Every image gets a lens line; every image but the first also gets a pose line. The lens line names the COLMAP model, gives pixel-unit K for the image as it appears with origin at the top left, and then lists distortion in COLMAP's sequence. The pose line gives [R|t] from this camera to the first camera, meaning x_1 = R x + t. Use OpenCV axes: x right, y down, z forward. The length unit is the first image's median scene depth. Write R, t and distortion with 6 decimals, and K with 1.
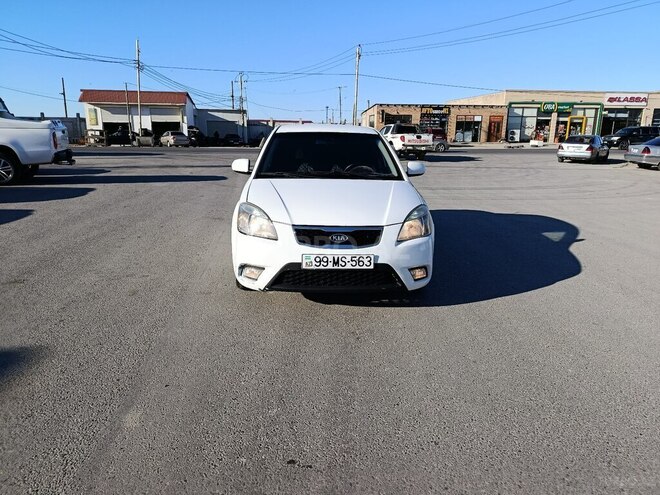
lens RADIAL K [[459.2, 0, 329.8], [0, 459.2, 251.0], [0, 0, 1]] dist [0.064805, -0.060548]
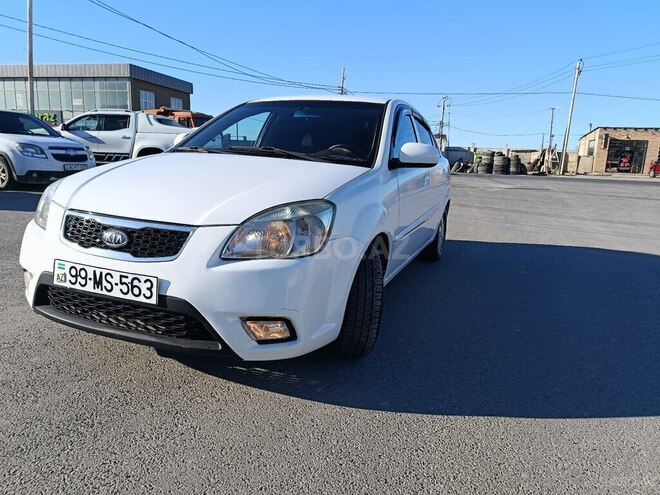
lens RADIAL K [[459.2, 0, 329.8], [0, 459.2, 251.0], [0, 0, 1]] dist [0.064805, -0.060548]
pose [[0.902869, 0.114745, -0.414320, 0.040978], [-0.138716, 0.989933, -0.028124, -0.002848], [0.406922, 0.082866, 0.909697, 0.051758]]
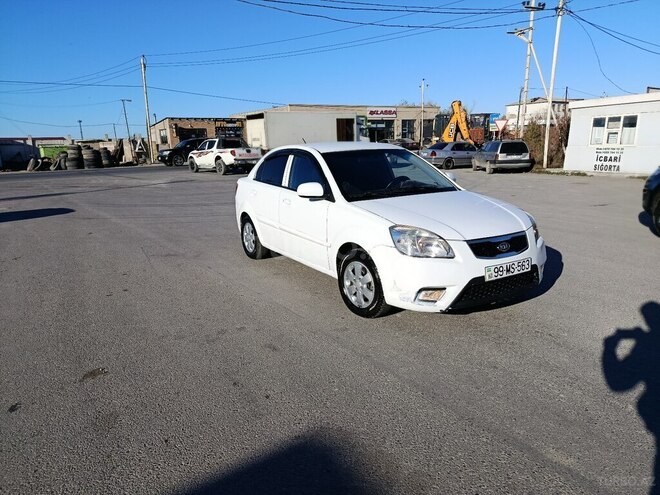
lens RADIAL K [[459.2, 0, 329.8], [0, 459.2, 251.0], [0, 0, 1]] dist [0.064805, -0.060548]
pose [[0.887173, -0.143606, 0.438522, -0.068721], [0.154774, 0.987895, 0.010389, -0.007893], [-0.434706, 0.058655, 0.898660, 0.018698]]
